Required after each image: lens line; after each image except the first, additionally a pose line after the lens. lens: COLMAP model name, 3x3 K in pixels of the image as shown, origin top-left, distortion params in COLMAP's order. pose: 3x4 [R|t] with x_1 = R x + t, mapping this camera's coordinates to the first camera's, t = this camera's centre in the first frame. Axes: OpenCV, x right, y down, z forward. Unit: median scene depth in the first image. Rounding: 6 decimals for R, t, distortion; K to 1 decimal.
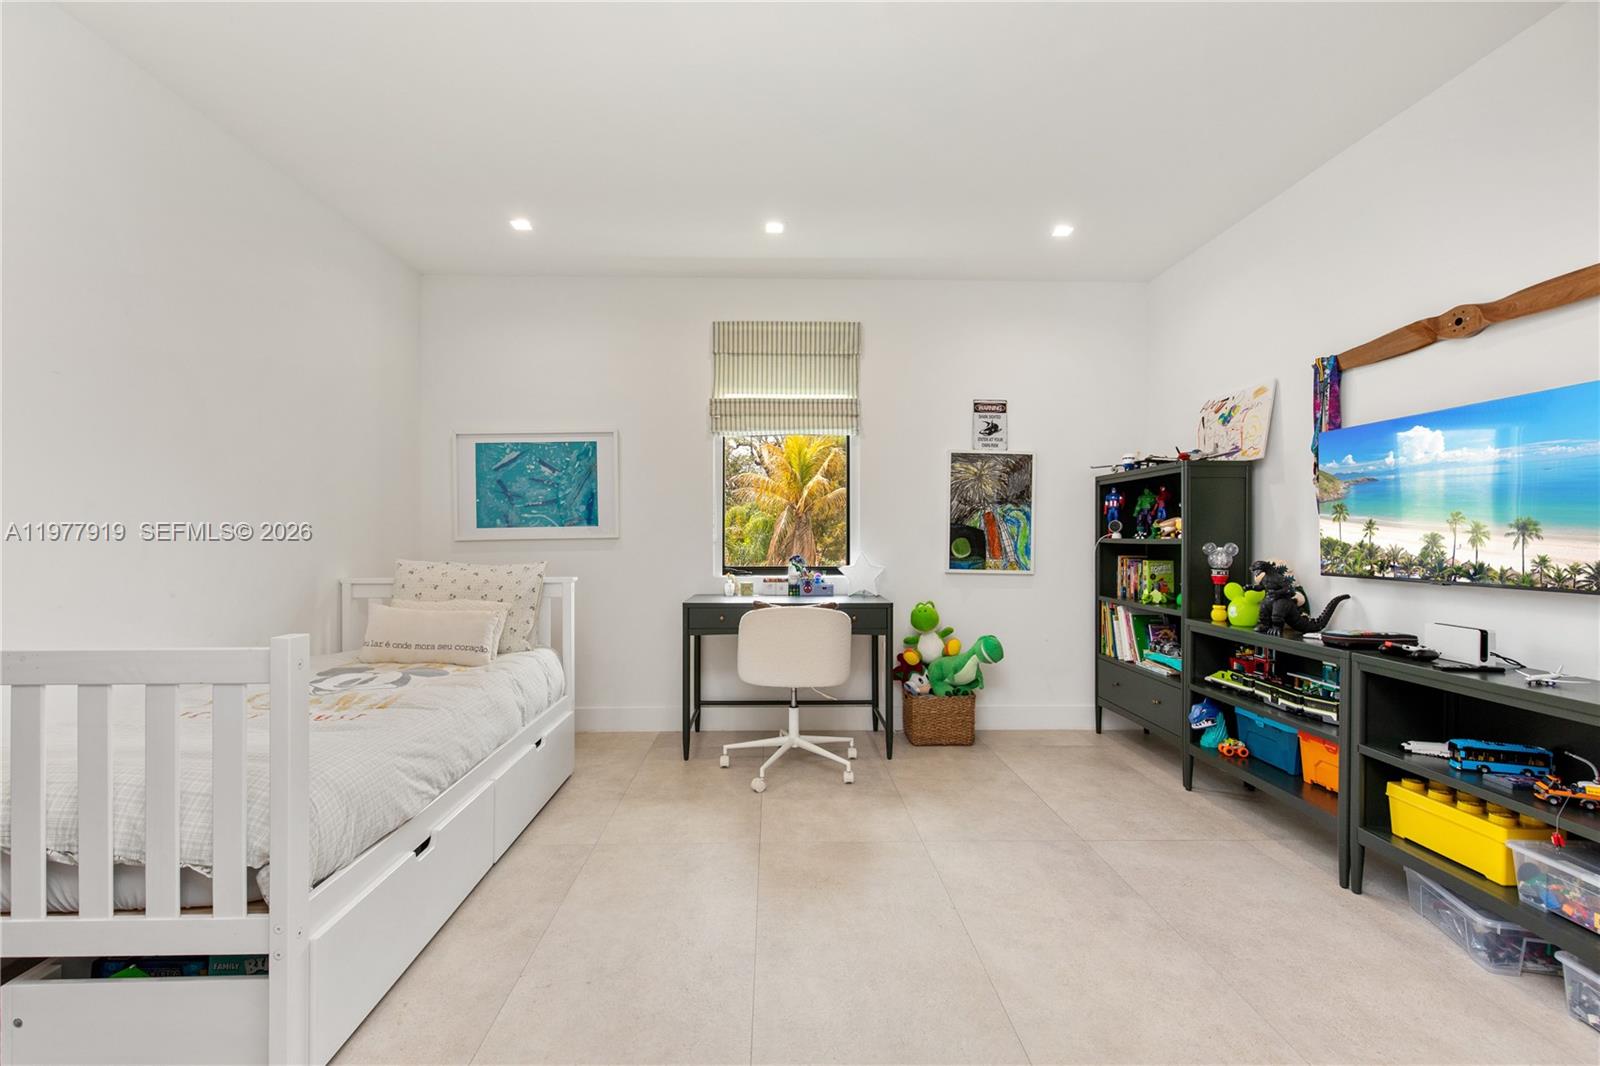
lens RADIAL K [[750.9, 0, 778.1], [0, 750.9, 547.5], [0, 0, 1]] dist [0.005072, -0.000201]
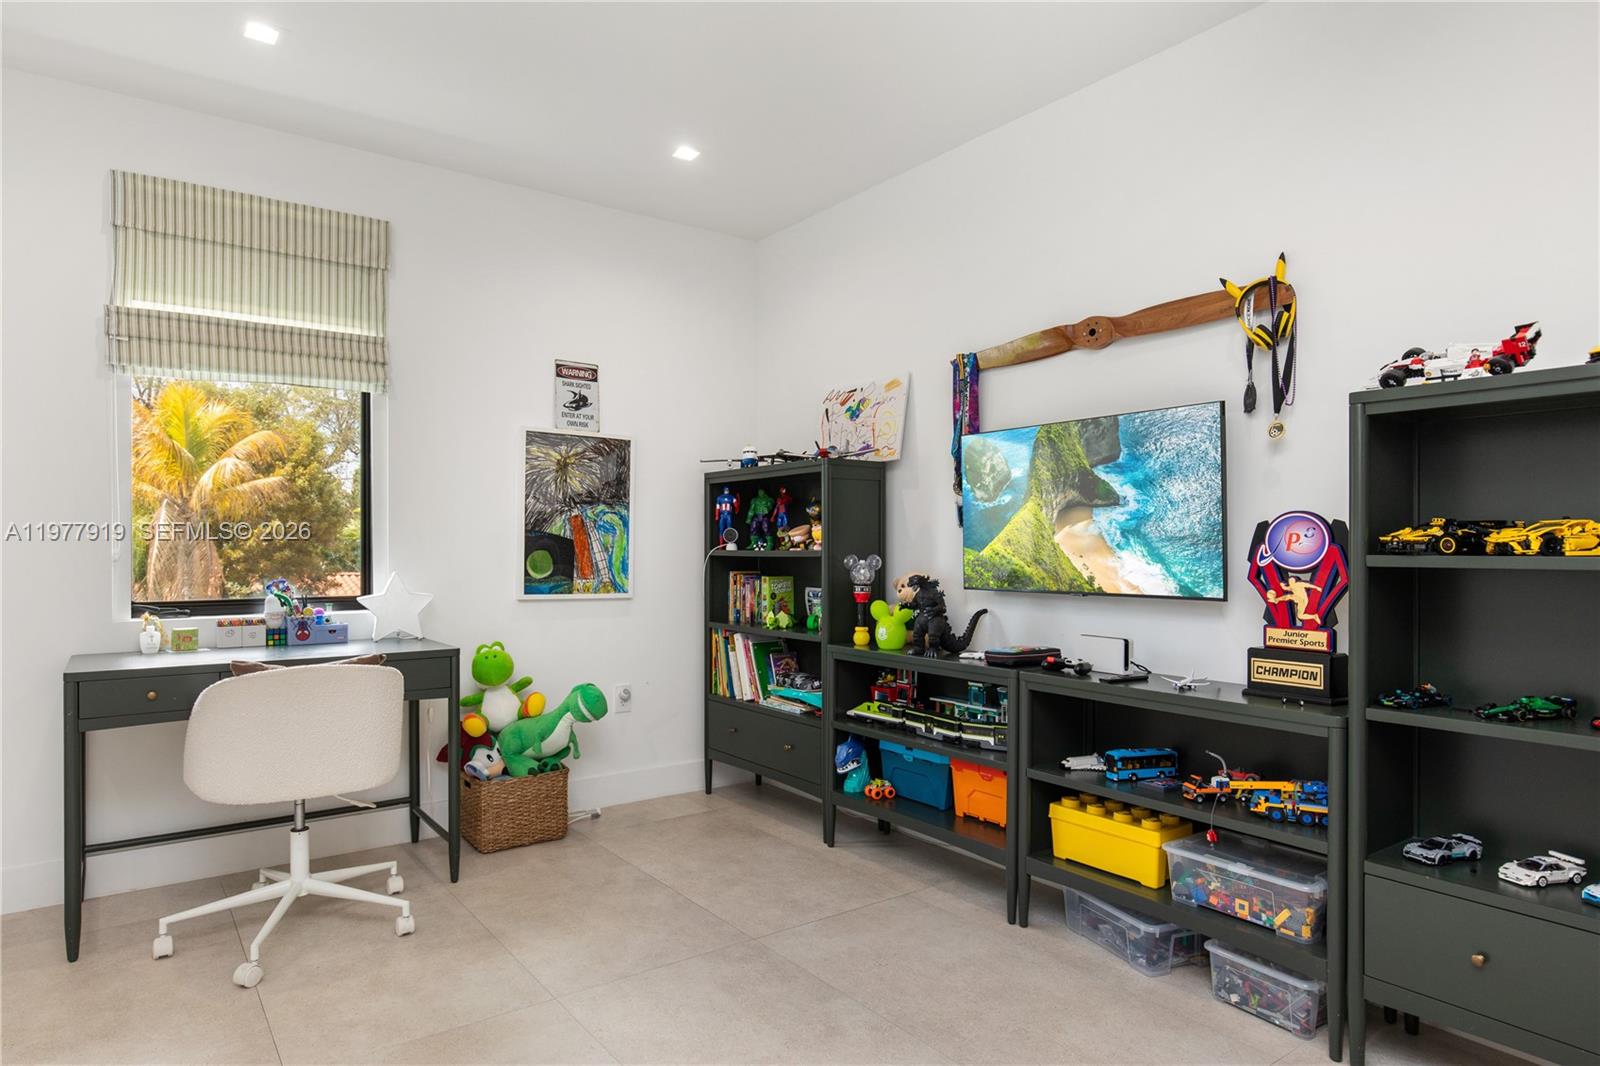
lens RADIAL K [[961.3, 0, 802.4], [0, 961.3, 556.7], [0, 0, 1]] dist [0.000898, -0.002257]
pose [[0.808638, -0.009202, 0.588235, -0.104695], [0.012208, 0.999925, -0.001140, -0.003170], [-0.588180, 0.008102, 0.808689, 0.126541]]
